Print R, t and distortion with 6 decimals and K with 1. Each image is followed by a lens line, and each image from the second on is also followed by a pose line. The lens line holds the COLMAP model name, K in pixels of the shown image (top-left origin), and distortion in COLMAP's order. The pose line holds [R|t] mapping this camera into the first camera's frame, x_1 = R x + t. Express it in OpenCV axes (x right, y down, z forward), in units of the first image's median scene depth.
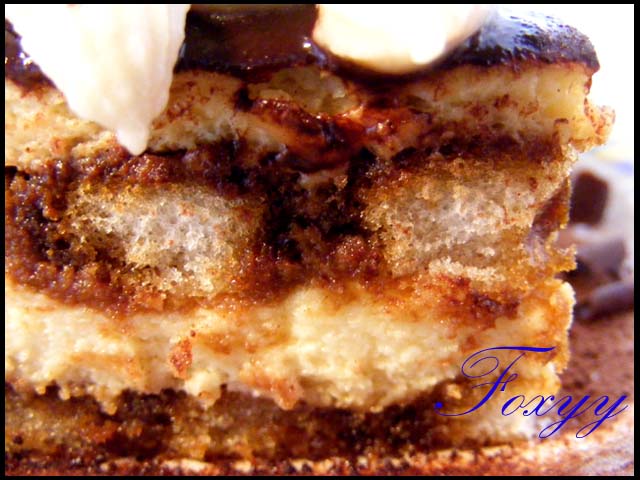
lens RADIAL K [[722.9, 0, 320.0], [0, 722.9, 240.0], [0, 0, 1]] dist [-0.263894, 0.019862]
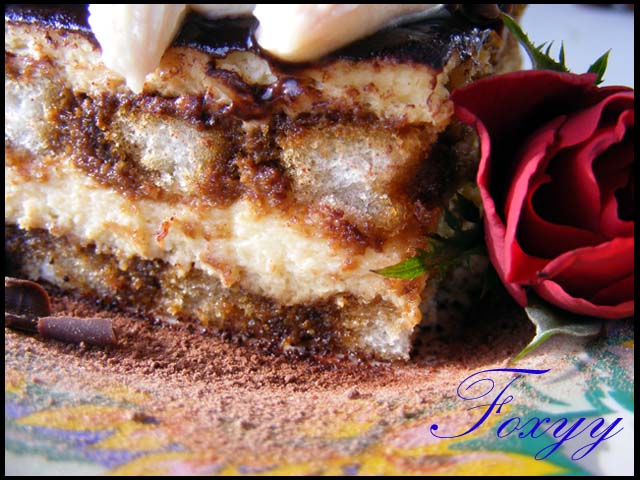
lens RADIAL K [[722.9, 0, 320.0], [0, 722.9, 240.0], [0, 0, 1]] dist [-0.263894, 0.019862]
pose [[0.937426, 0.190768, -0.291273, 0.581831], [-0.198471, 0.980102, 0.003157, 0.111255], [0.286079, 0.054850, 0.956635, -0.368465]]
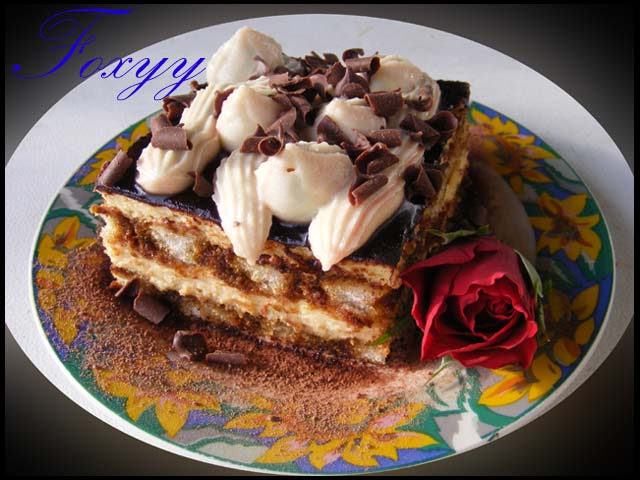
lens RADIAL K [[722.9, 0, 320.0], [0, 722.9, 240.0], [0, 0, 1]] dist [-0.263894, 0.019862]
pose [[0.941439, 0.235095, -0.241708, 0.737649], [-0.160564, 0.942925, 0.291737, -1.101022], [0.296499, -0.235843, 0.925455, -1.794780]]
